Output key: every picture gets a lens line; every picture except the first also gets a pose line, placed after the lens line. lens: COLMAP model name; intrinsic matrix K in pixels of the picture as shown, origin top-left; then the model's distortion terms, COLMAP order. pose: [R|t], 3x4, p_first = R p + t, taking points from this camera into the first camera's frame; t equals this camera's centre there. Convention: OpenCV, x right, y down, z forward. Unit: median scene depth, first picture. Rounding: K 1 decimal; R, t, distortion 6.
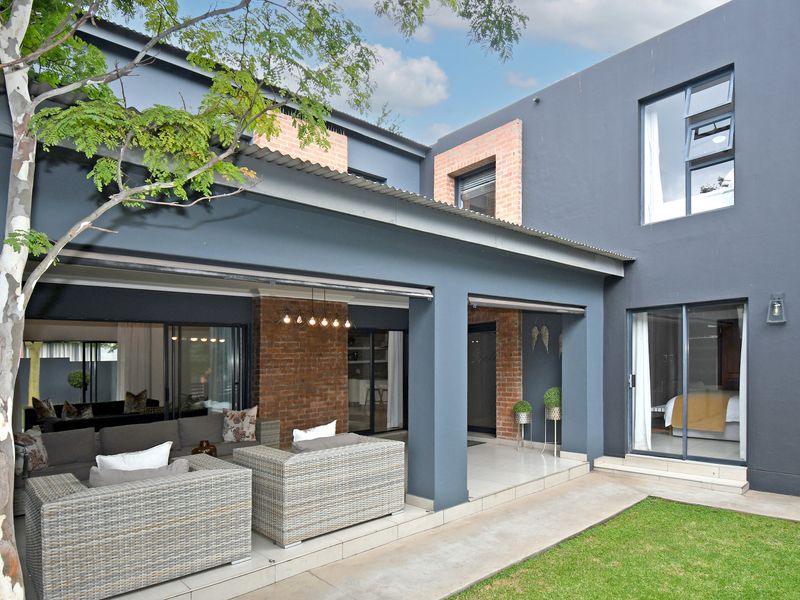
lens RADIAL K [[418.8, 0, 432.3], [0, 418.8, 330.3], [0, 0, 1]] dist [0.020703, -0.000586]
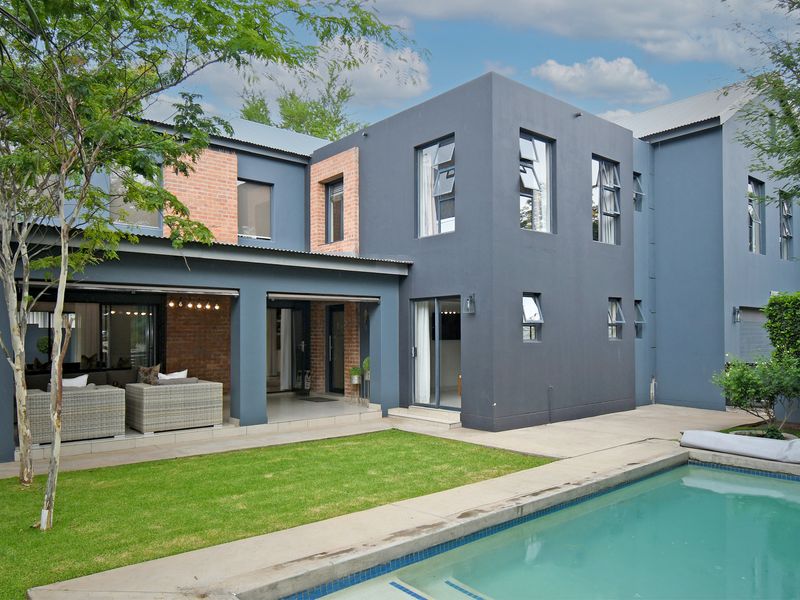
lens RADIAL K [[577.6, 0, 405.0], [0, 577.6, 305.9], [0, 0, 1]] dist [0.061889, 0.011095]
pose [[0.988134, 0.014532, -0.152906, 0.725416], [-0.010912, 0.999641, 0.024486, -0.073159], [0.153207, -0.022526, 0.987937, -0.837505]]
